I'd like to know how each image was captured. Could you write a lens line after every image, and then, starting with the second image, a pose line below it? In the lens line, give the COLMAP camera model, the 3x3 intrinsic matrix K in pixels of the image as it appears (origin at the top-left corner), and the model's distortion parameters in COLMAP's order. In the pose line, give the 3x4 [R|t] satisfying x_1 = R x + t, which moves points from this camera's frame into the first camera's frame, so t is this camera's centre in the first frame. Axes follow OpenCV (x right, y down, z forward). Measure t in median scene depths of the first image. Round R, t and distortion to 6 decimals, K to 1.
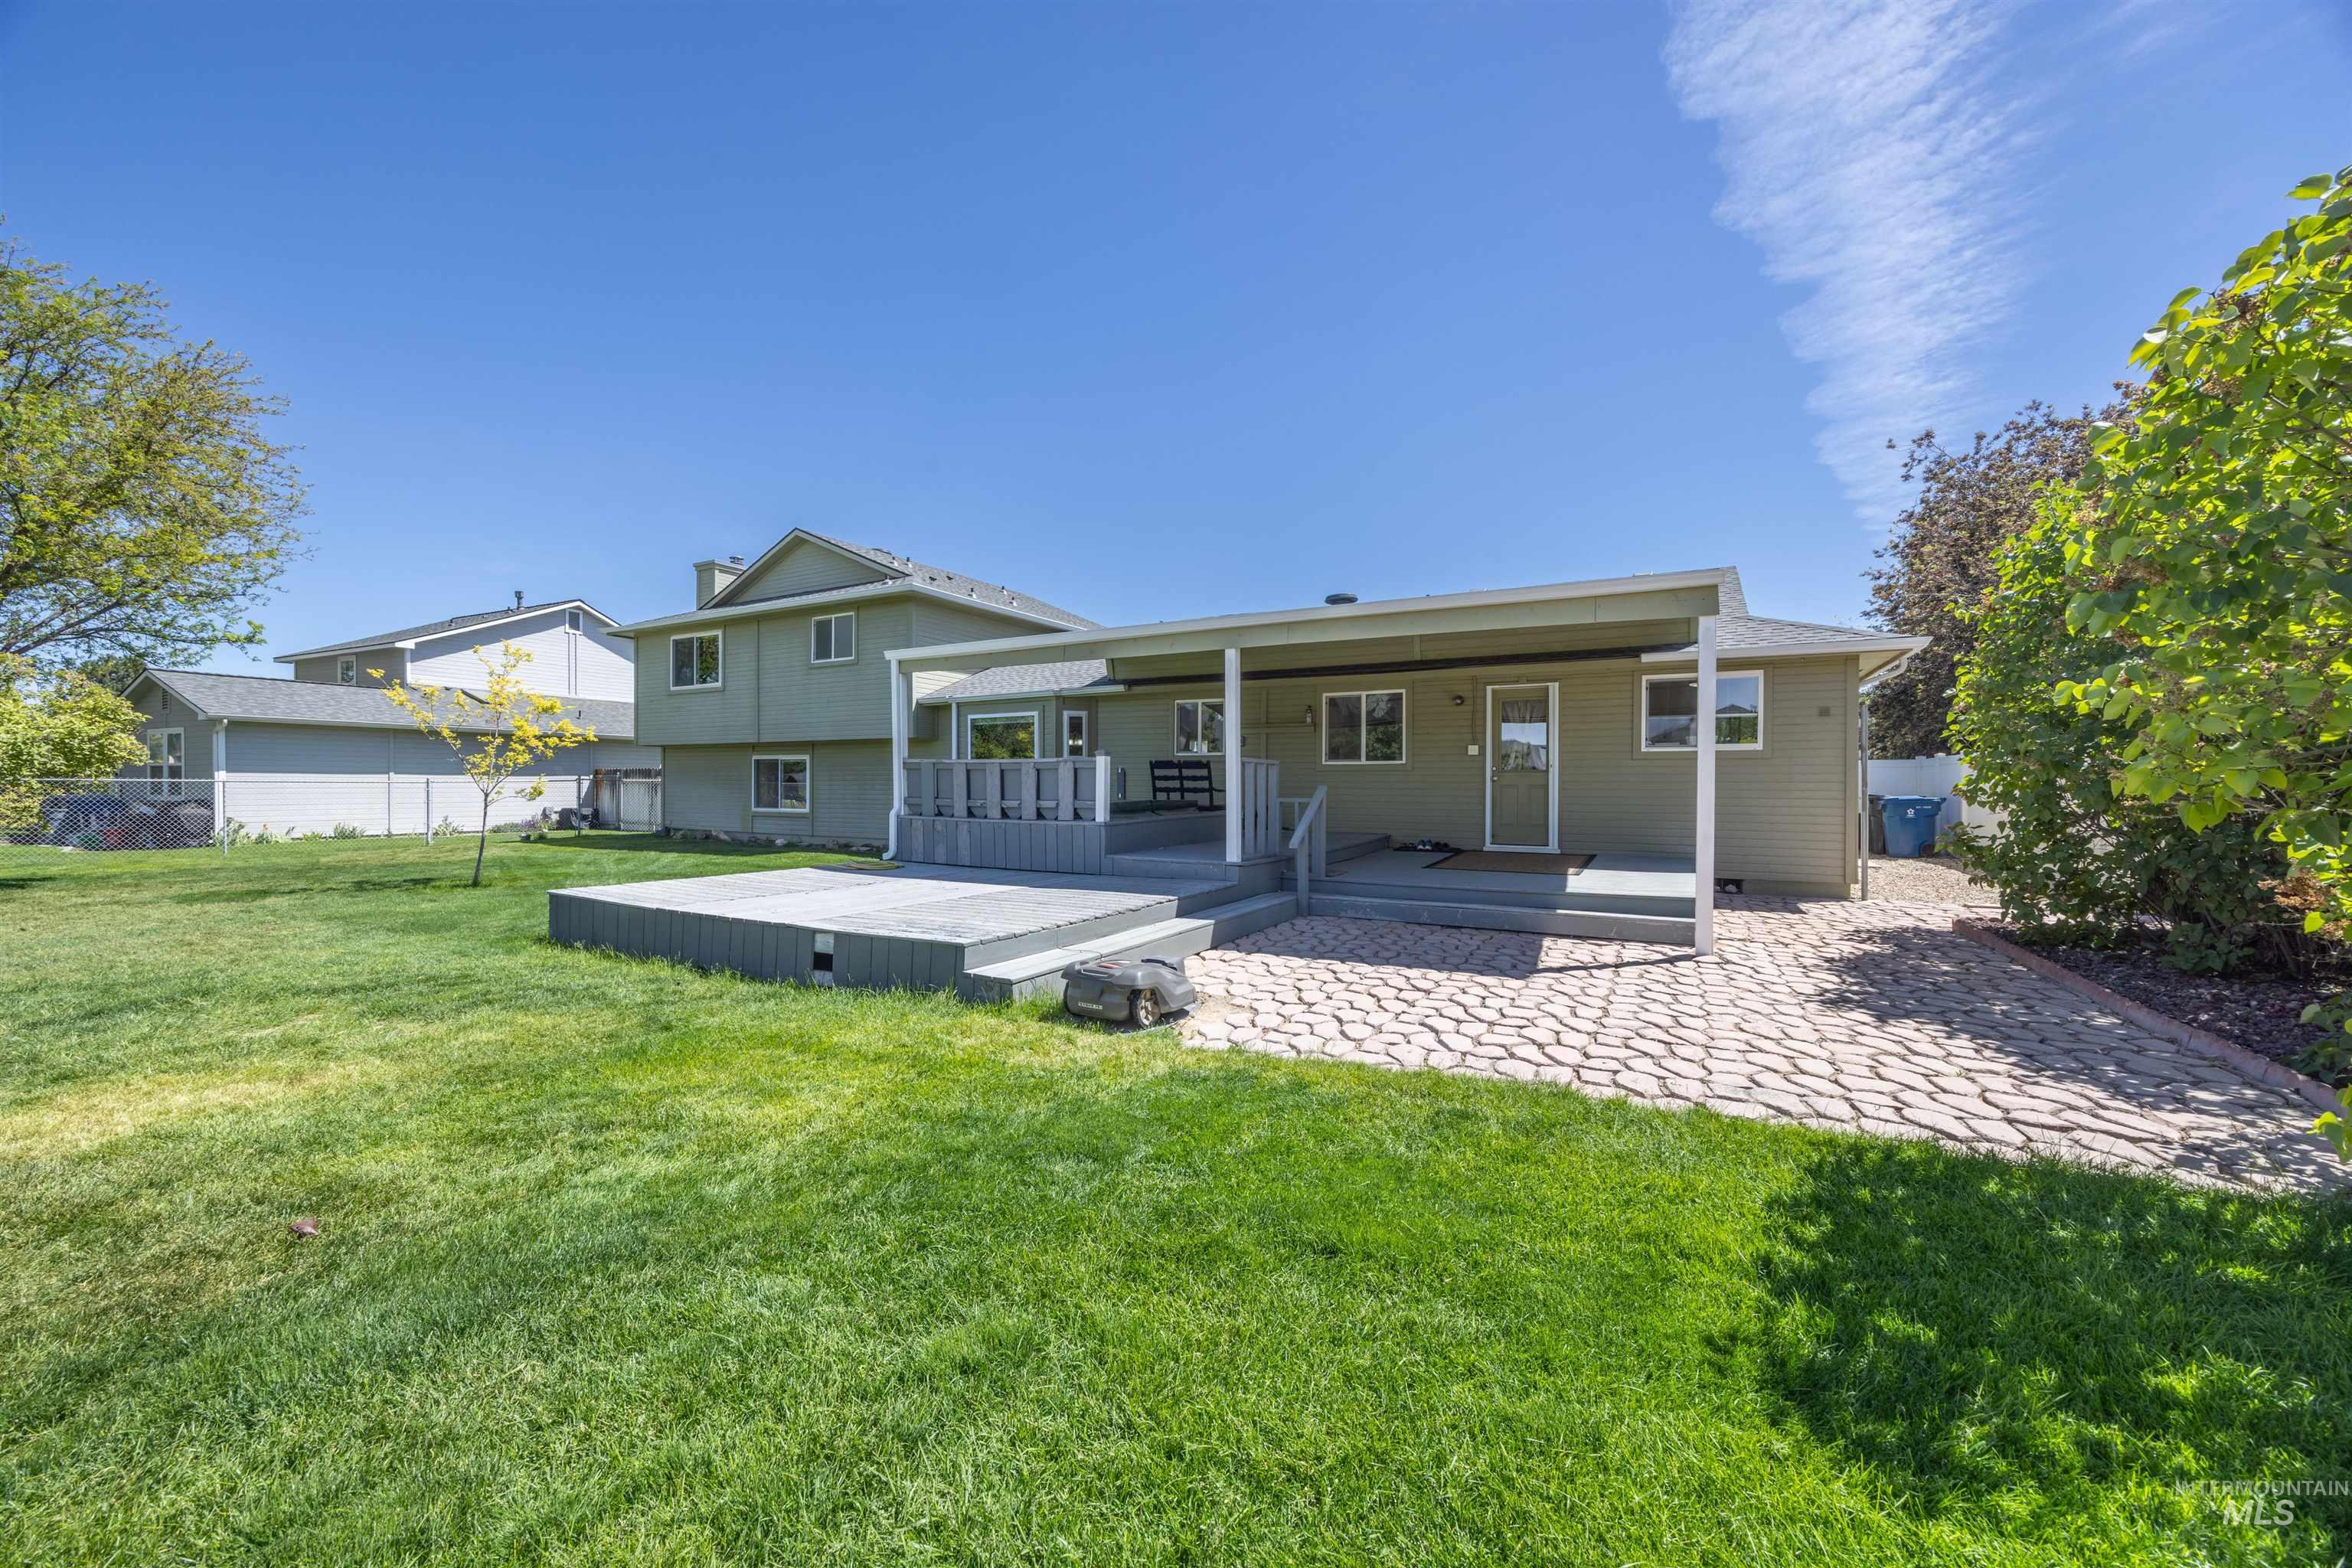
lens RADIAL K [[901.1, 0, 1167.3], [0, 901.1, 785.3], [0, 0, 1]] dist [0.006148, 0.000073]
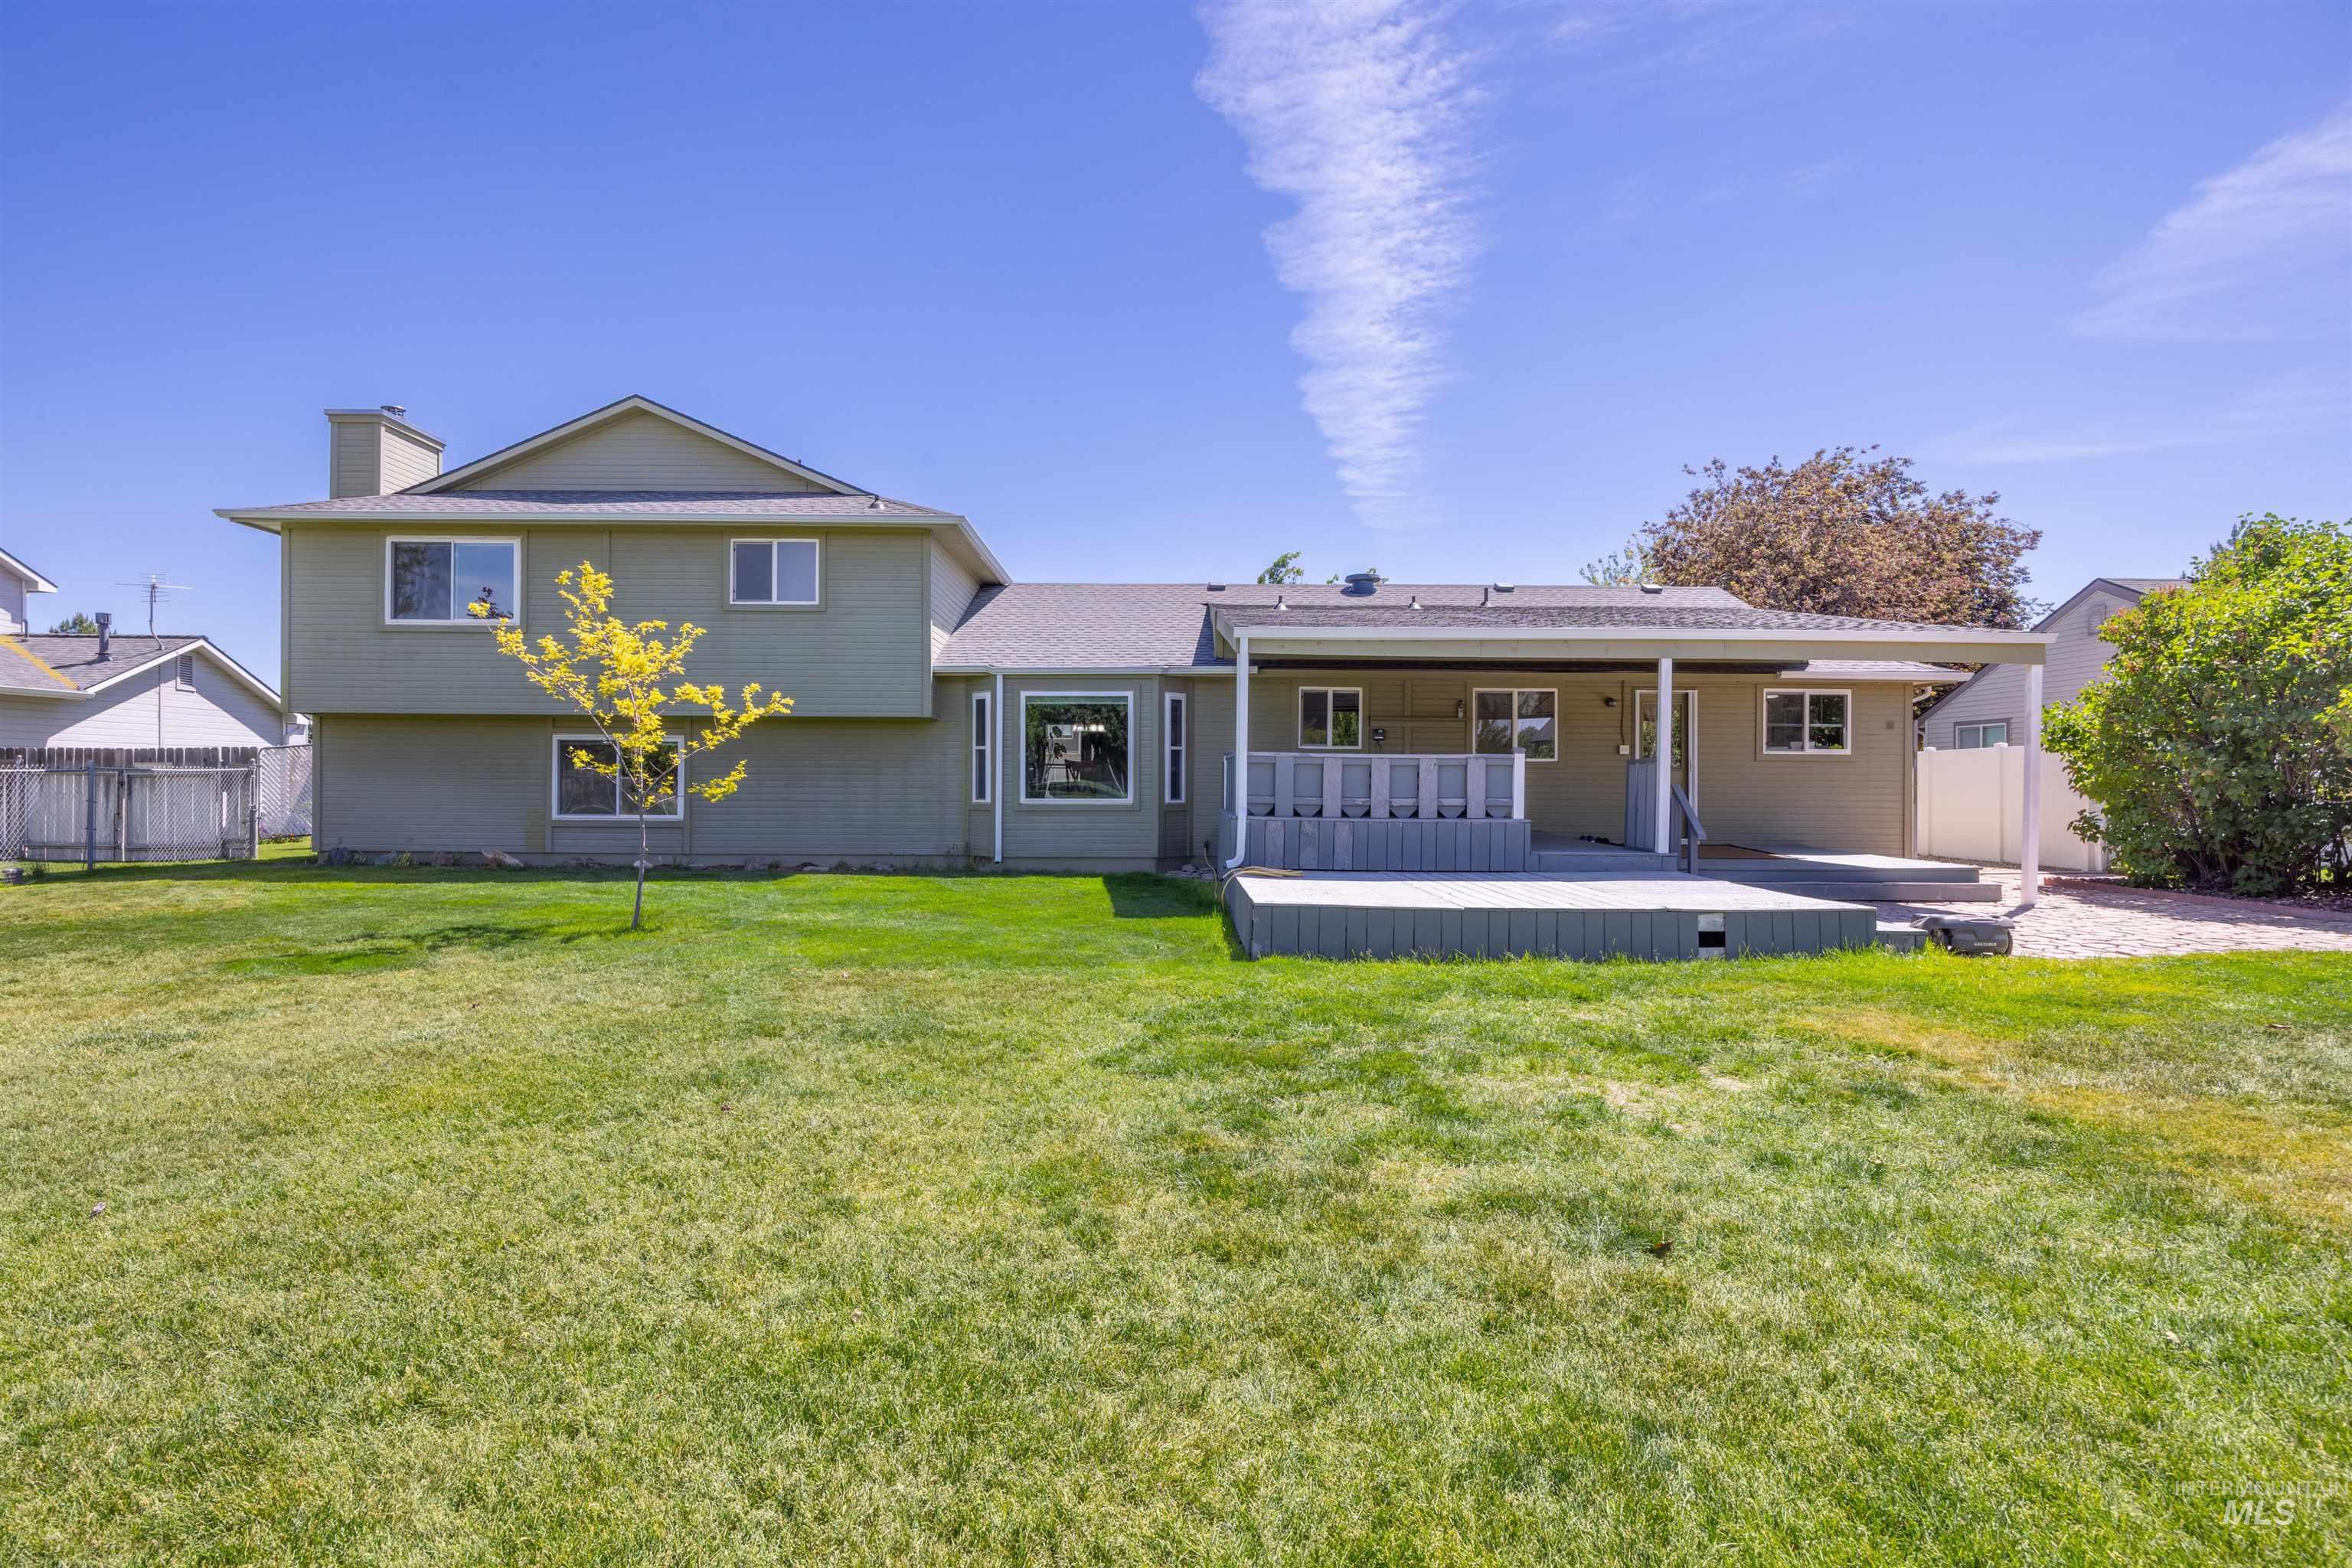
lens RADIAL K [[1276.2, 0, 1176.0], [0, 1276.2, 784.0], [0, 0, 1]] dist [0.027970, 0.000109]
pose [[0.864294, 0.002155, 0.502982, -0.803800], [-0.003614, 0.999992, 0.001926, -0.000287], [-0.502974, -0.003482, 0.864294, -0.027000]]
